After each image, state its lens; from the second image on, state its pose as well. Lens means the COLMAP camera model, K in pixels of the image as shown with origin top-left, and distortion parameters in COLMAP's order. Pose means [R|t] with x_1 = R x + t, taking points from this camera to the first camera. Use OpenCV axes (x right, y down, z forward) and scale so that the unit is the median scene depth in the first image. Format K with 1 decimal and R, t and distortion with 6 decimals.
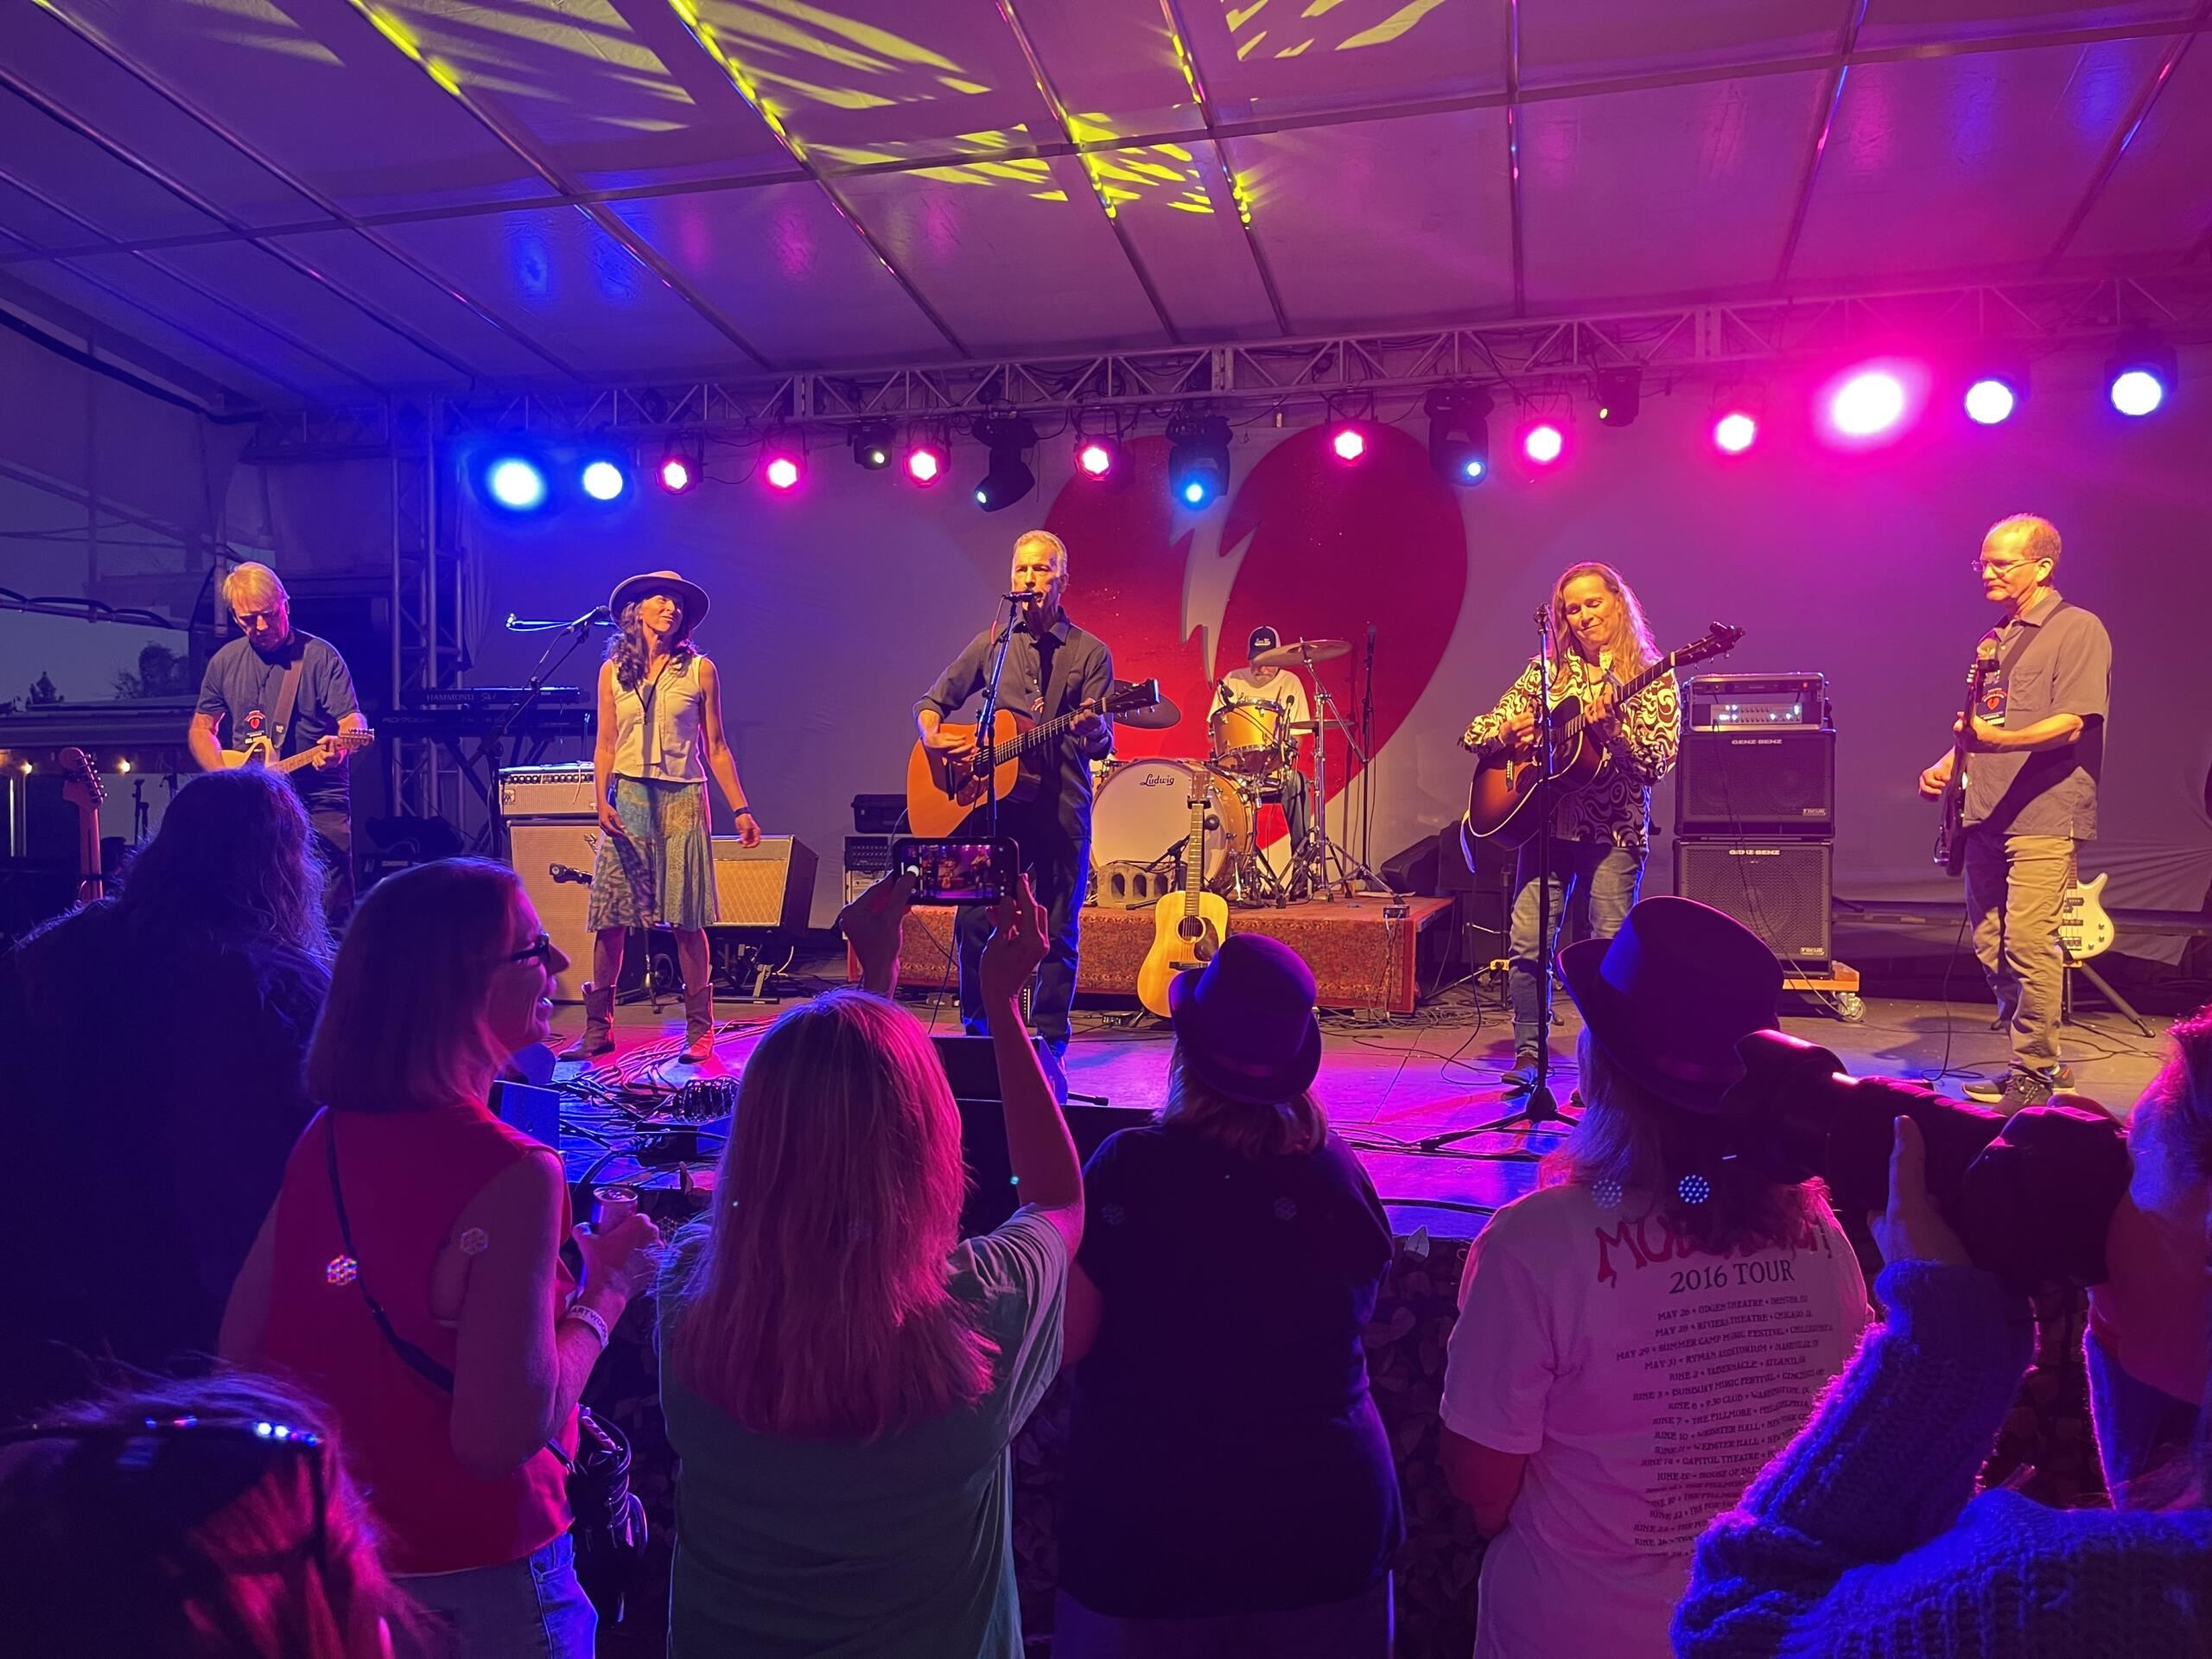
lens RADIAL K [[1660.7, 0, 1106.0], [0, 1660.7, 829.5], [0, 0, 1]] dist [0.048913, -0.103122]
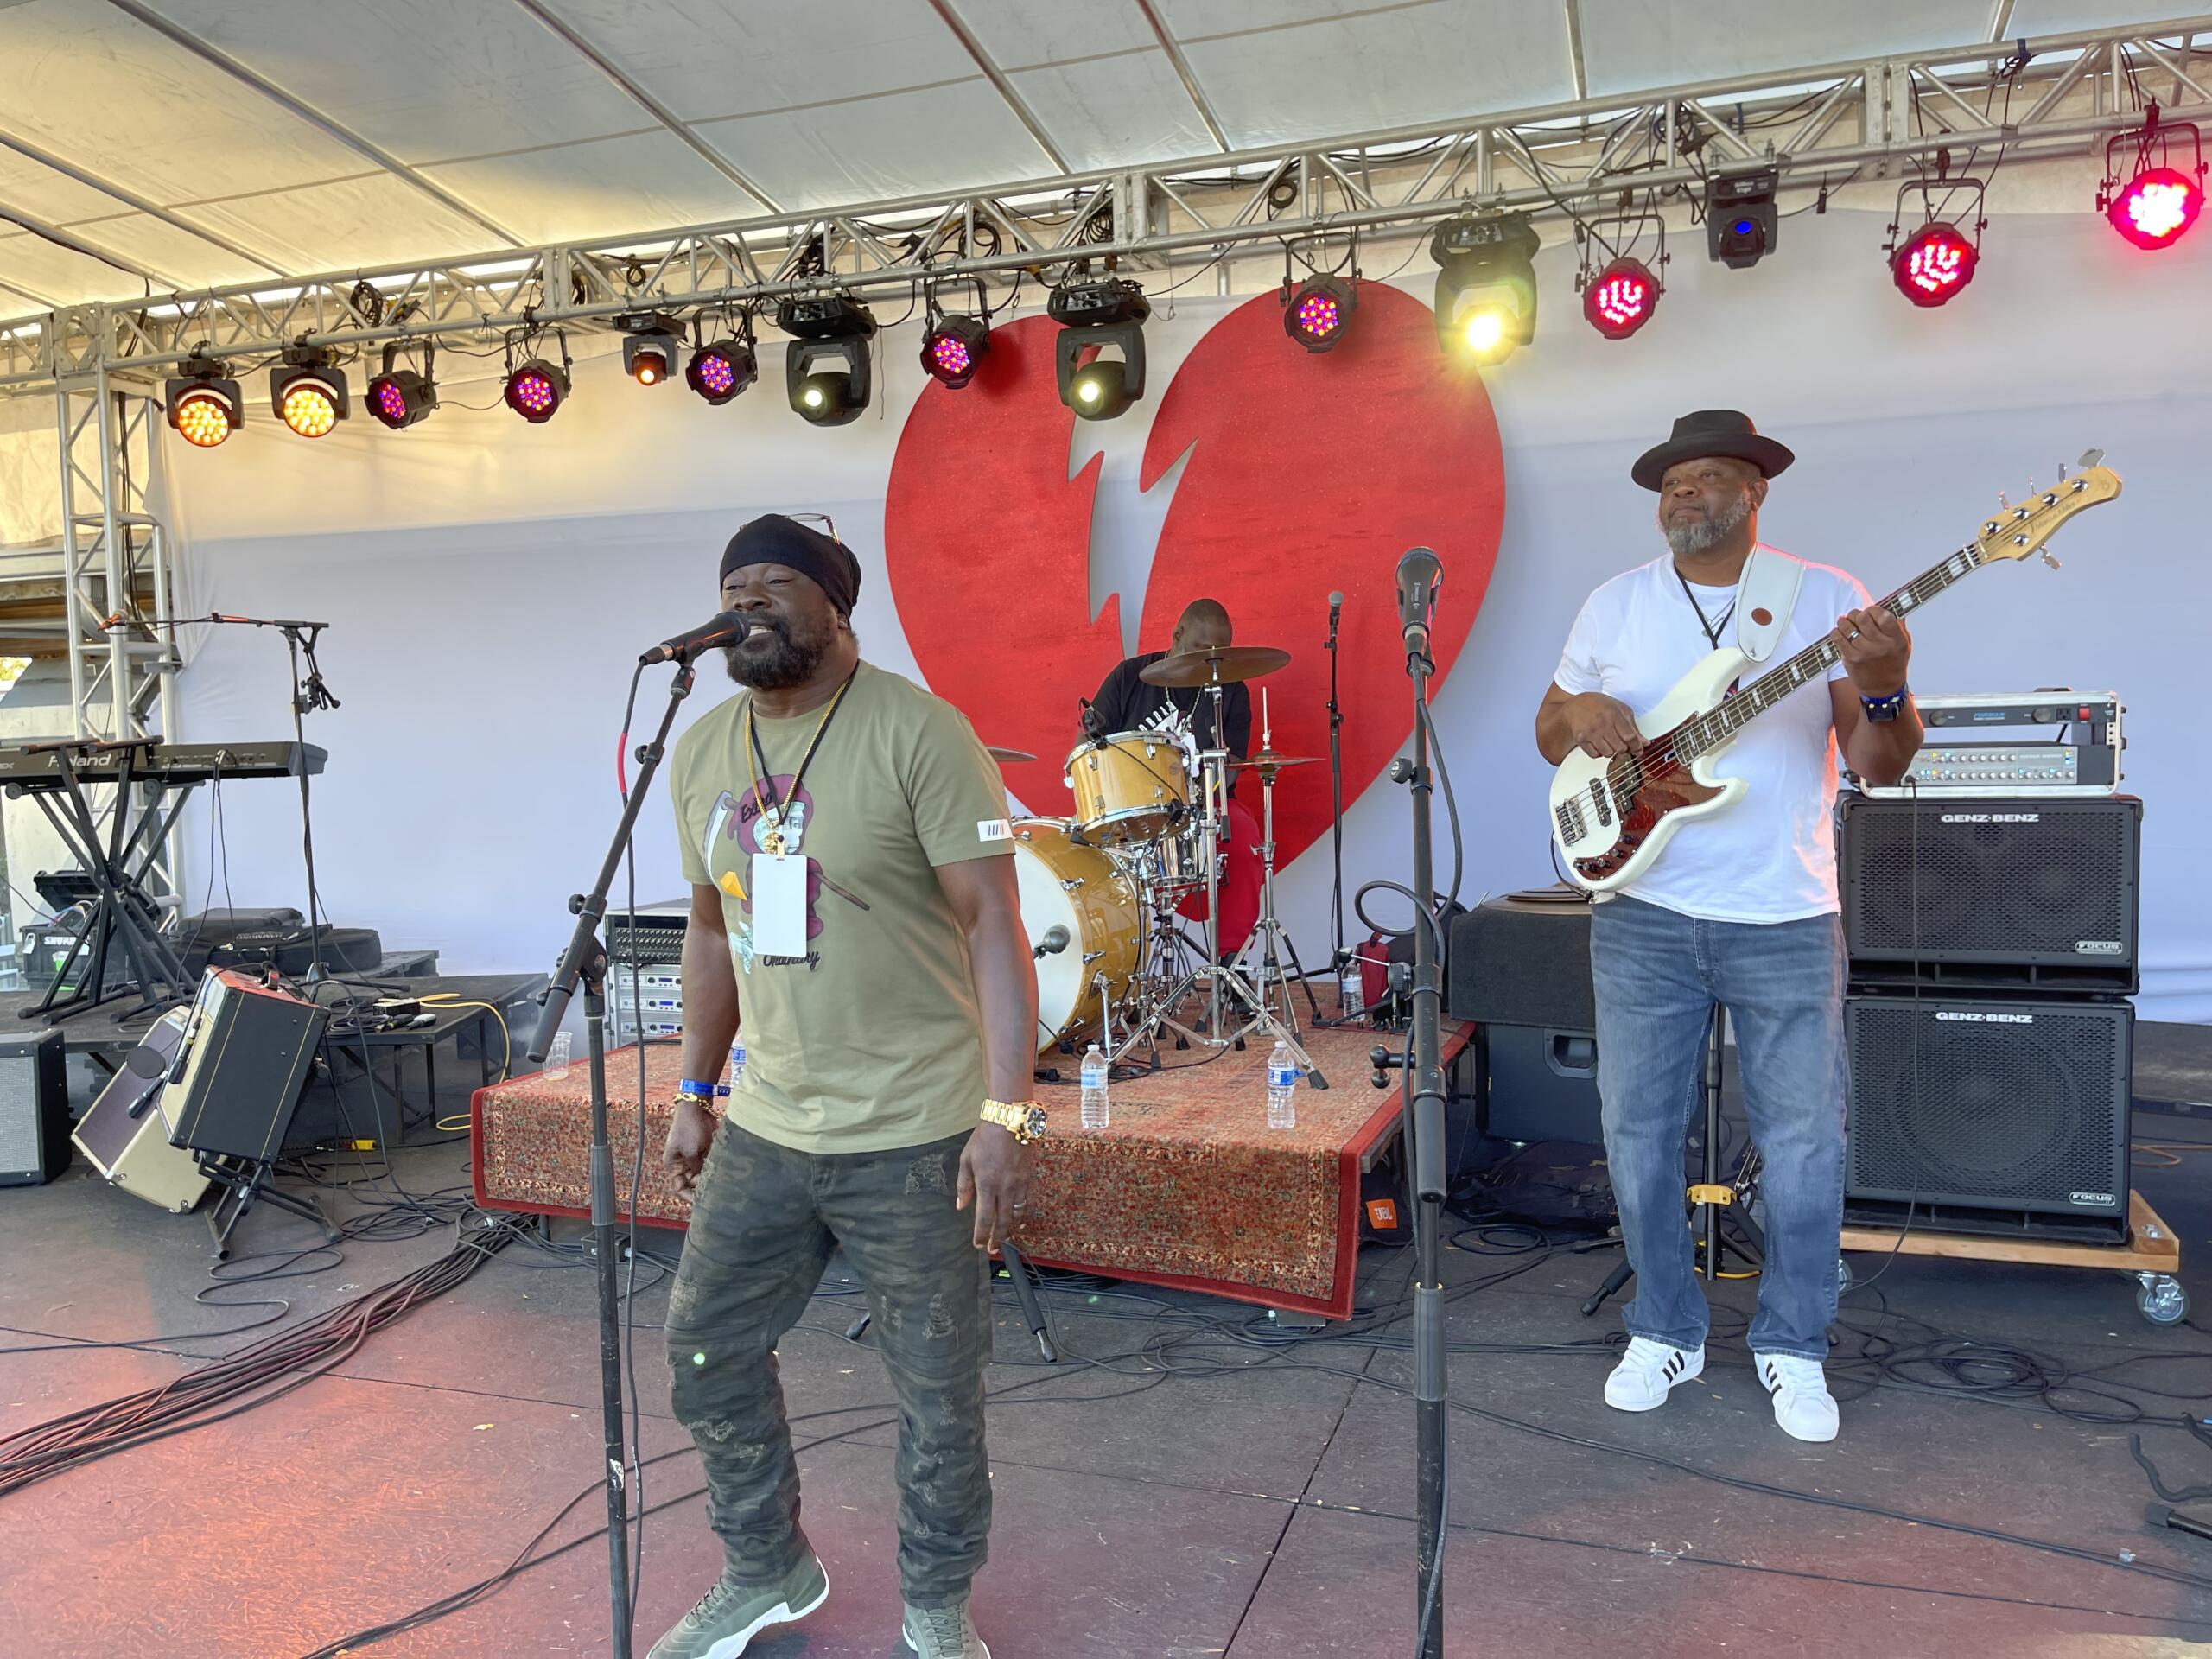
lens RADIAL K [[1660.7, 0, 1106.0], [0, 1660.7, 829.5], [0, 0, 1]] dist [0.048913, -0.103122]
pose [[0.996891, -0.014843, -0.077384, 0.119271], [0.018338, 0.998835, 0.044646, -0.065504], [0.076631, -0.045926, 0.996001, 0.361052]]
